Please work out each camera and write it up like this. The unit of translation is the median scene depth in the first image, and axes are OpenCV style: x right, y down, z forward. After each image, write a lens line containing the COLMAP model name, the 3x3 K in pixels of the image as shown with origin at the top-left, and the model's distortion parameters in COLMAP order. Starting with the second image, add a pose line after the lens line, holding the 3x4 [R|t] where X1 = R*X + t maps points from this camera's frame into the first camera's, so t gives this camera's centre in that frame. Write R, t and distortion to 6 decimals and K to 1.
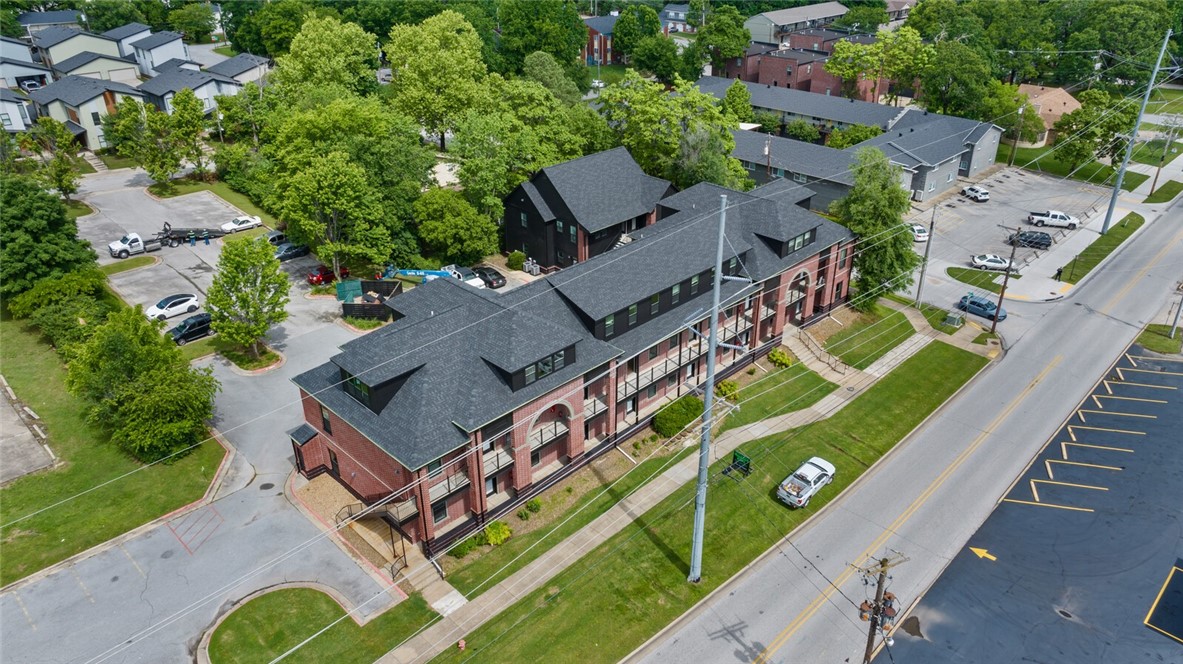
lens RADIAL K [[836.5, 0, 597.9], [0, 836.5, 360.8], [0, 0, 1]] dist [-0.021577, 0.029745]
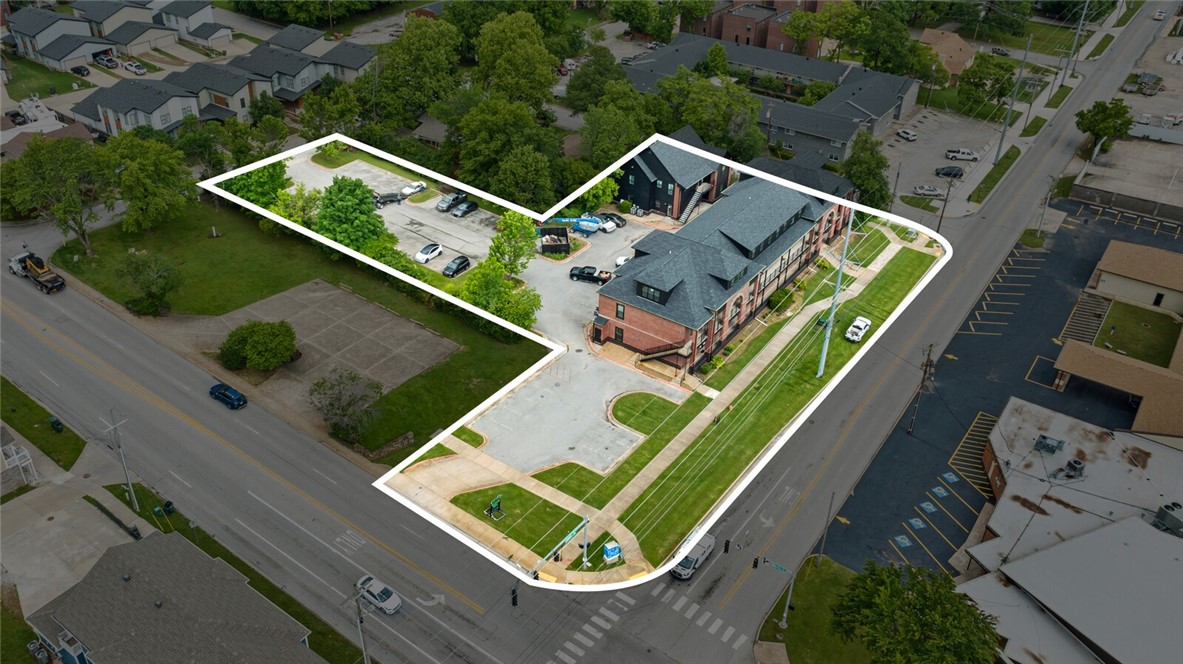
lens RADIAL K [[836.5, 0, 590.2], [0, 836.5, 332.8], [0, 0, 1]] dist [-0.021577, 0.029745]
pose [[0.992726, -0.066469, 0.100380, -0.384523], [0.058263, 0.994880, 0.082579, -0.027990], [-0.105355, -0.076130, 0.991516, -0.576421]]
